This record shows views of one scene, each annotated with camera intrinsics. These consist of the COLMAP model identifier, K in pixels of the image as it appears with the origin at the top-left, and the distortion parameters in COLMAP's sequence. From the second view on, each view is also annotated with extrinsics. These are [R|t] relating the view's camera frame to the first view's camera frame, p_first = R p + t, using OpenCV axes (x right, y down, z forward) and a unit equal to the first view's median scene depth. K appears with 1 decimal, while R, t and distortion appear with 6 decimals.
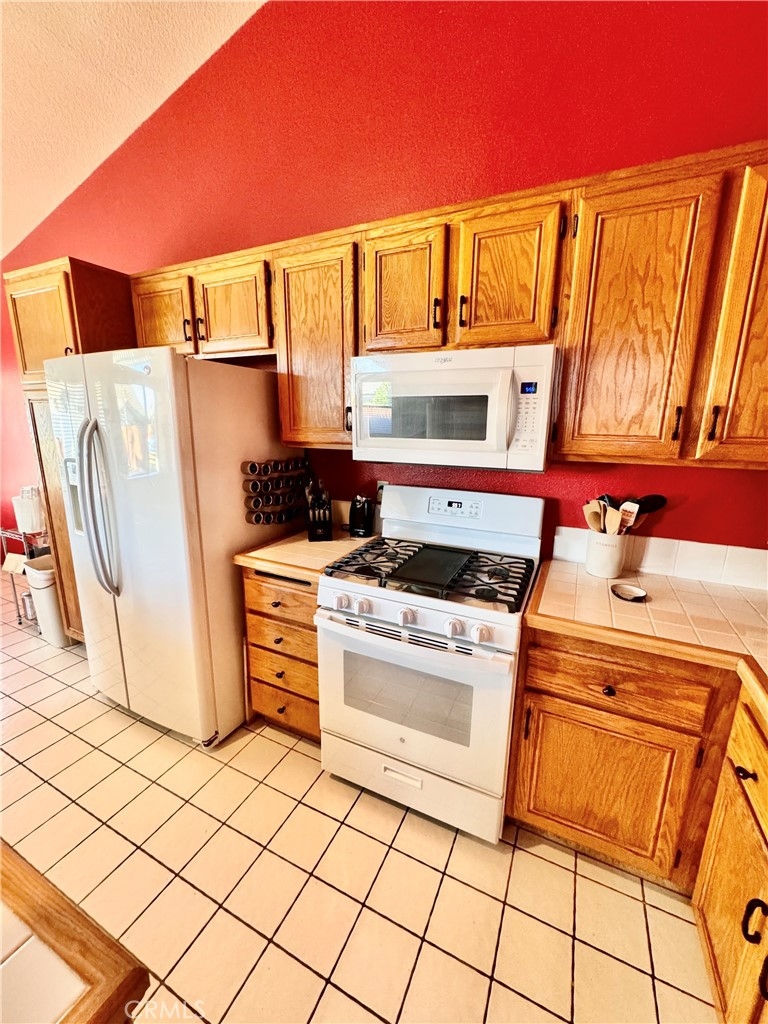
lens RADIAL K [[407.1, 0, 384.4], [0, 407.1, 510.6], [0, 0, 1]] dist [-0.002541, 0.000591]
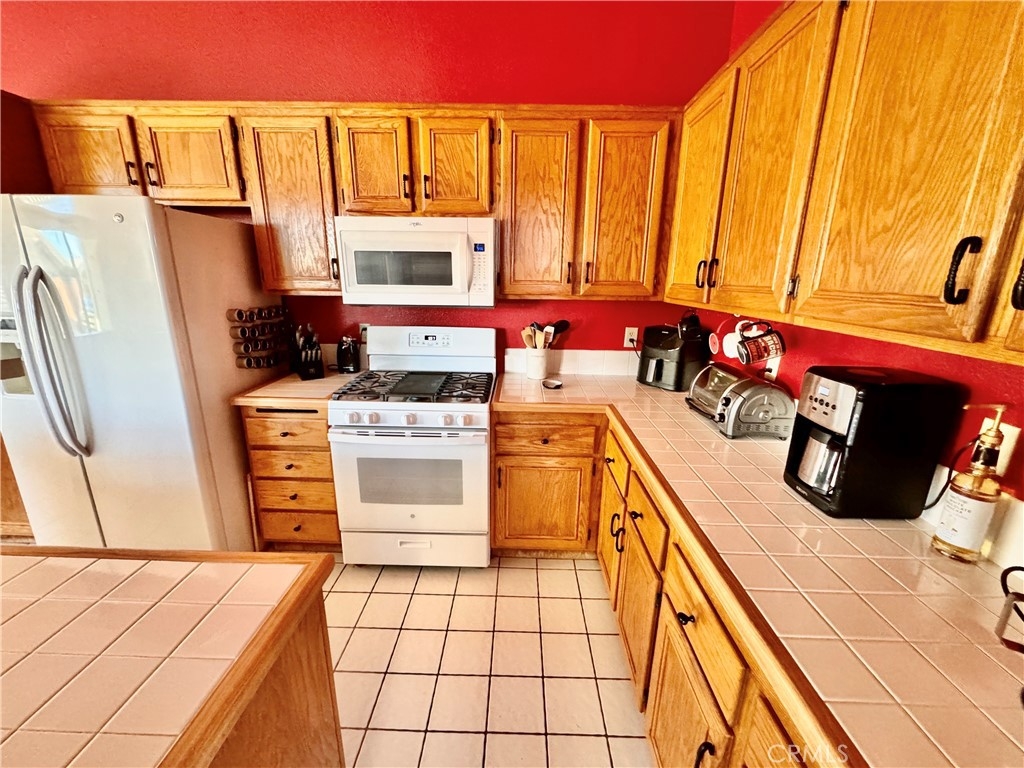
lens RADIAL K [[407.1, 0, 511.1], [0, 407.1, 383.0], [0, 0, 1]] dist [-0.002541, 0.000591]
pose [[0.908968, -0.105287, 0.403350, -0.152393], [0.086792, 0.994174, 0.063921, 0.079908], [-0.407730, -0.023095, 0.912810, -0.321935]]
